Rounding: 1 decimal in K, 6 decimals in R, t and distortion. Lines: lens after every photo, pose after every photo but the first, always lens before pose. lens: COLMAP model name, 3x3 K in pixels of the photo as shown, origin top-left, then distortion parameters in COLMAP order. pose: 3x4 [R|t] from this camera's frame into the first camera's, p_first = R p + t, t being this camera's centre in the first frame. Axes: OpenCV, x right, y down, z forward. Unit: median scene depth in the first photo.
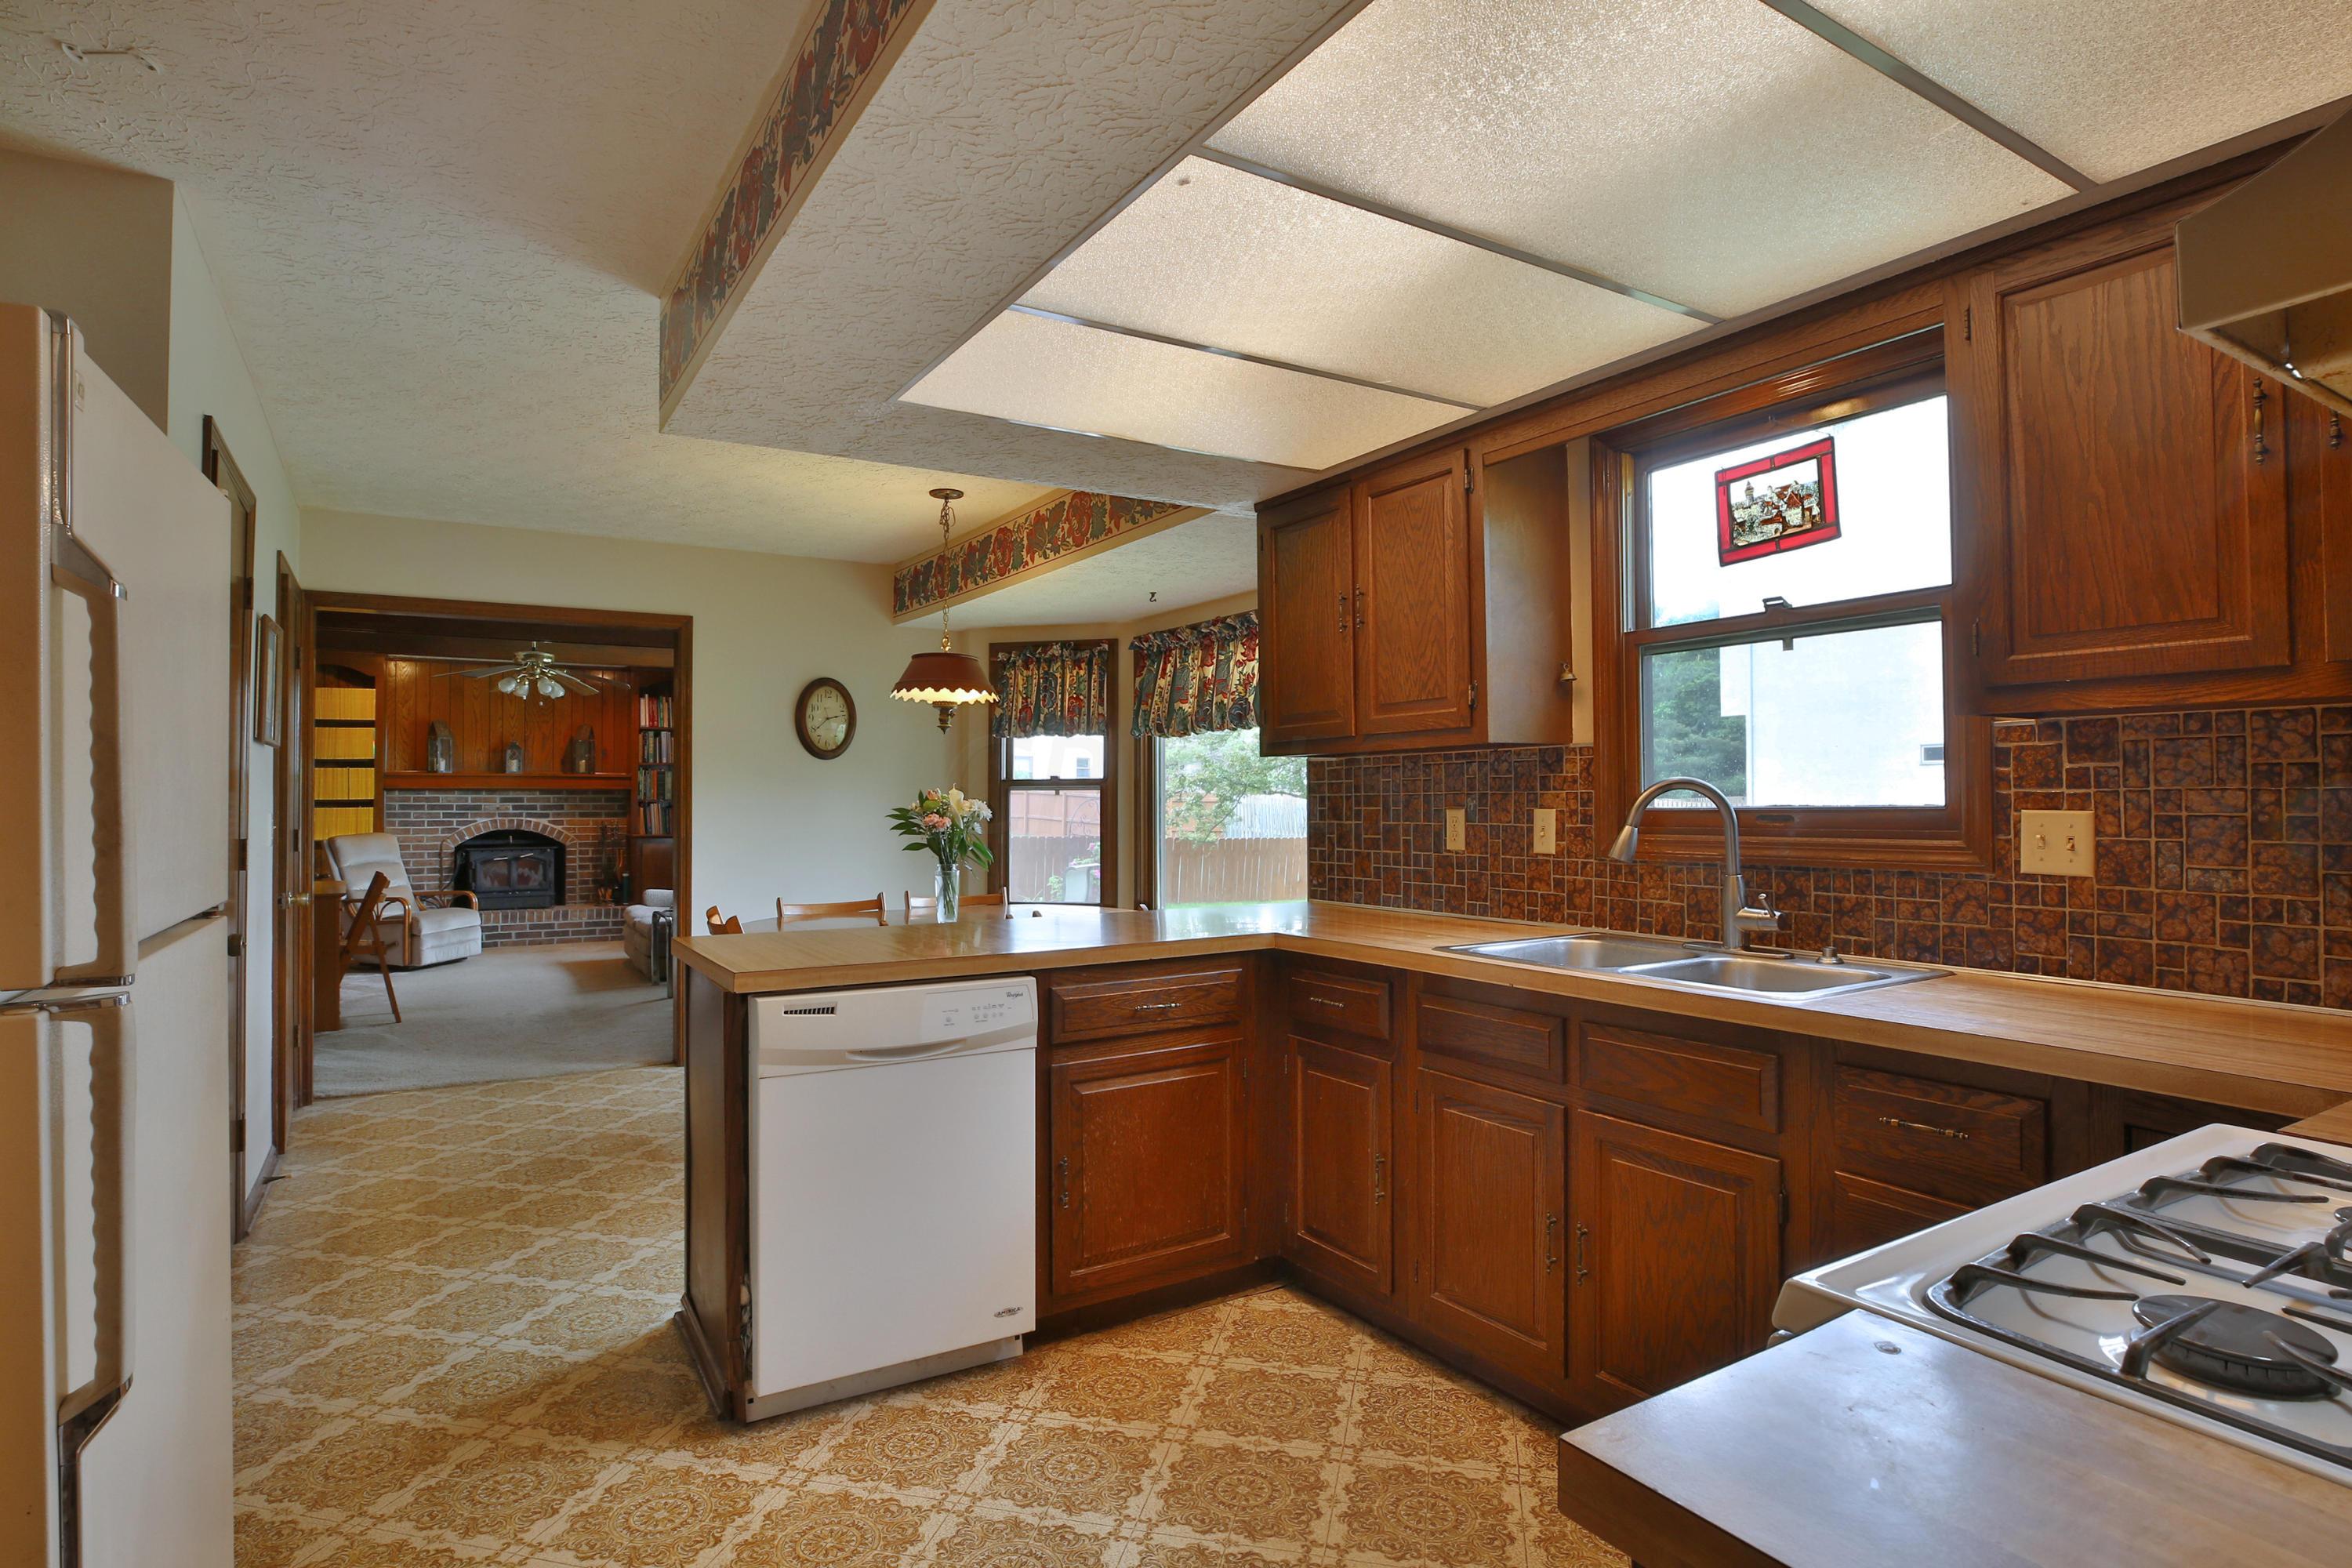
lens RADIAL K [[1193.2, 0, 1170.2], [0, 1193.2, 786.8], [0, 0, 1]] dist [0.002267, 0.000301]
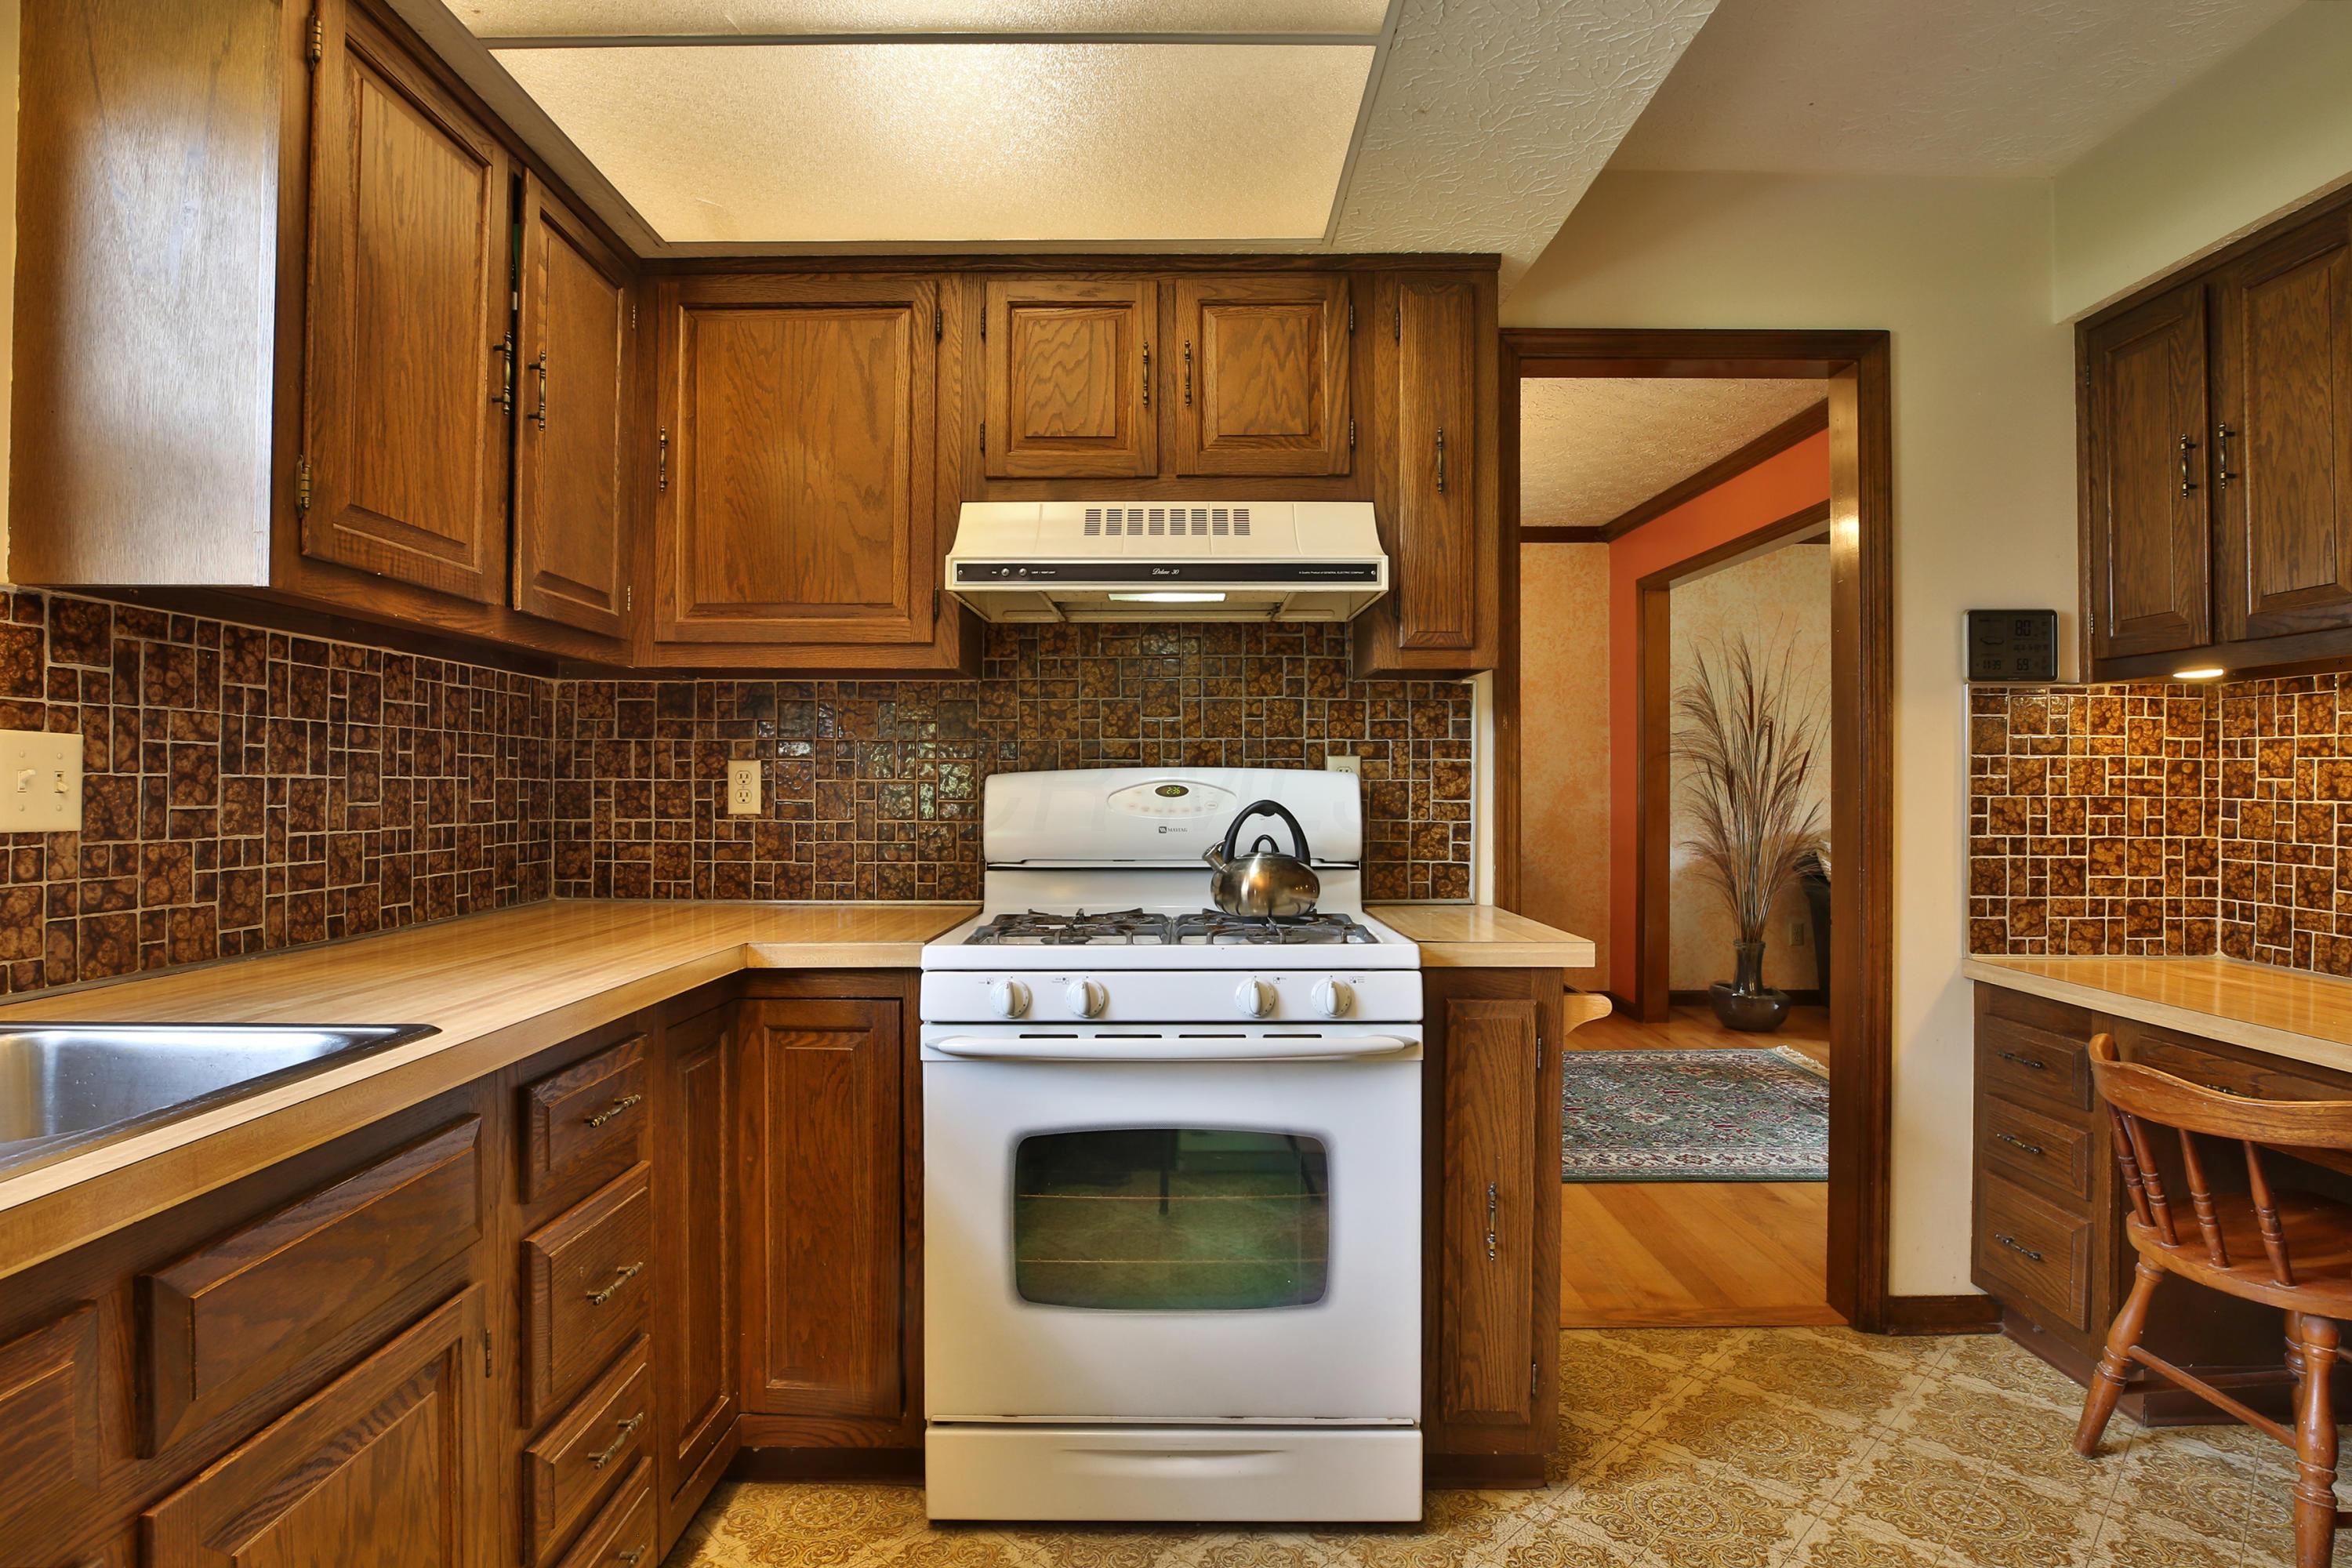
lens RADIAL K [[1193.2, 0, 1162.8], [0, 1193.2, 777.3], [0, 0, 1]] dist [0.002267, 0.000301]
pose [[-0.844299, 0.010719, 0.535765, -0.124882], [0.000137, 0.999804, -0.019788, 0.060677], [-0.535872, -0.016633, -0.844135, 1.290035]]
